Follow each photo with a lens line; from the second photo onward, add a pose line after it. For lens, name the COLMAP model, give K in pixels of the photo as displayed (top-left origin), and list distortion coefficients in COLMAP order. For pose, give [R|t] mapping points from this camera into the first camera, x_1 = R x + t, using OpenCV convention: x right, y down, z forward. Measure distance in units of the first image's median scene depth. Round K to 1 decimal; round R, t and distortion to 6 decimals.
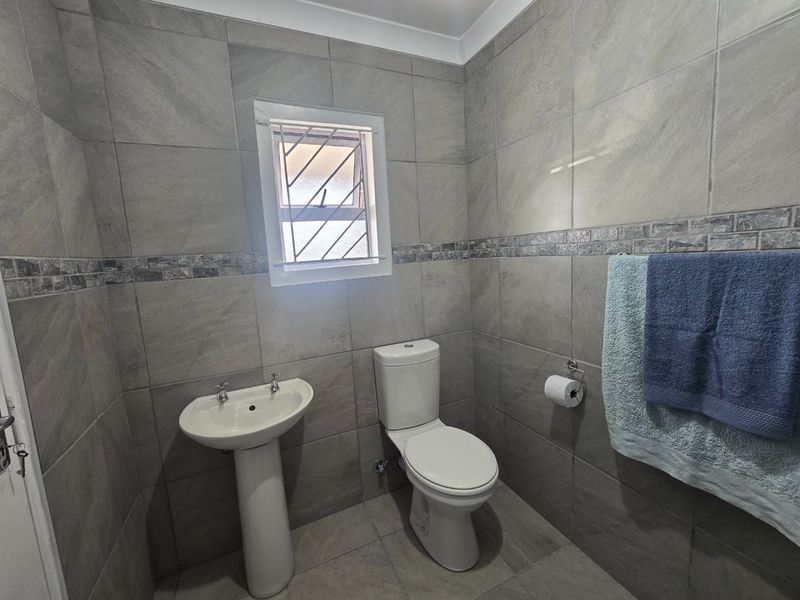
lens RADIAL K [[327.3, 0, 396.6], [0, 327.3, 294.9], [0, 0, 1]] dist [-0.004311, 0.000163]
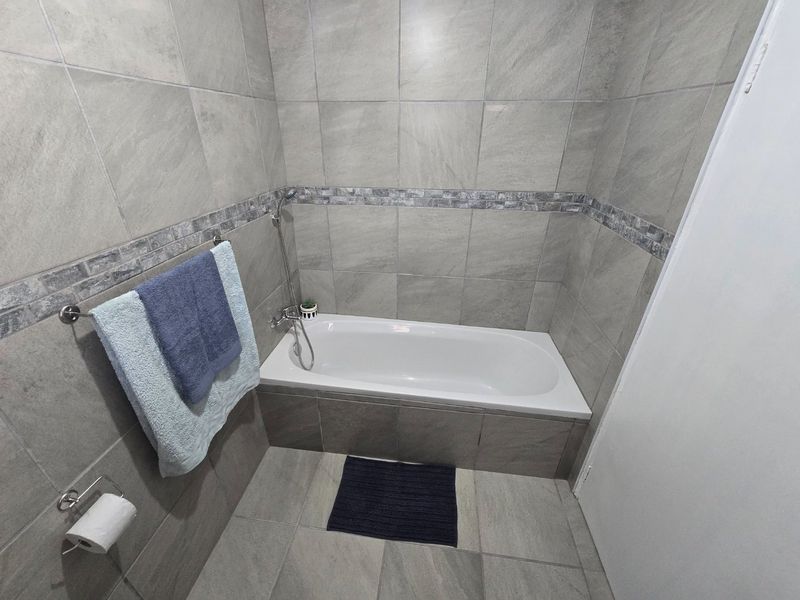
lens RADIAL K [[327.3, 0, 394.1], [0, 327.3, 299.1], [0, 0, 1]] dist [-0.004311, 0.000163]
pose [[-0.847425, -0.190892, 0.495410, -0.321109], [0.113793, 0.846133, 0.520682, -0.519844], [-0.518577, 0.497613, -0.695313, 1.339960]]
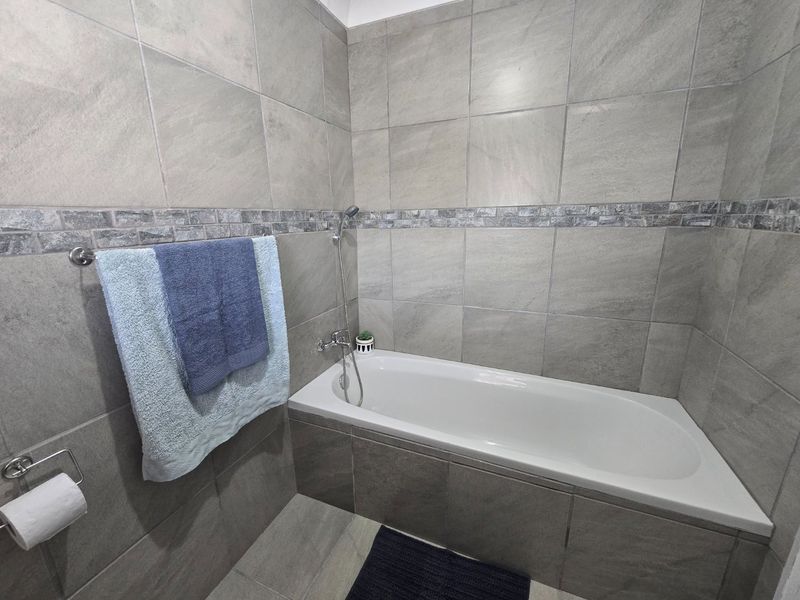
lens RADIAL K [[327.3, 0, 394.5], [0, 327.3, 299.7], [0, 0, 1]] dist [-0.004311, 0.000163]
pose [[-0.673404, -0.104656, 0.731829, -0.337919], [0.154146, 0.948293, 0.277451, -0.136927], [-0.723025, 0.299645, -0.622452, 1.176033]]
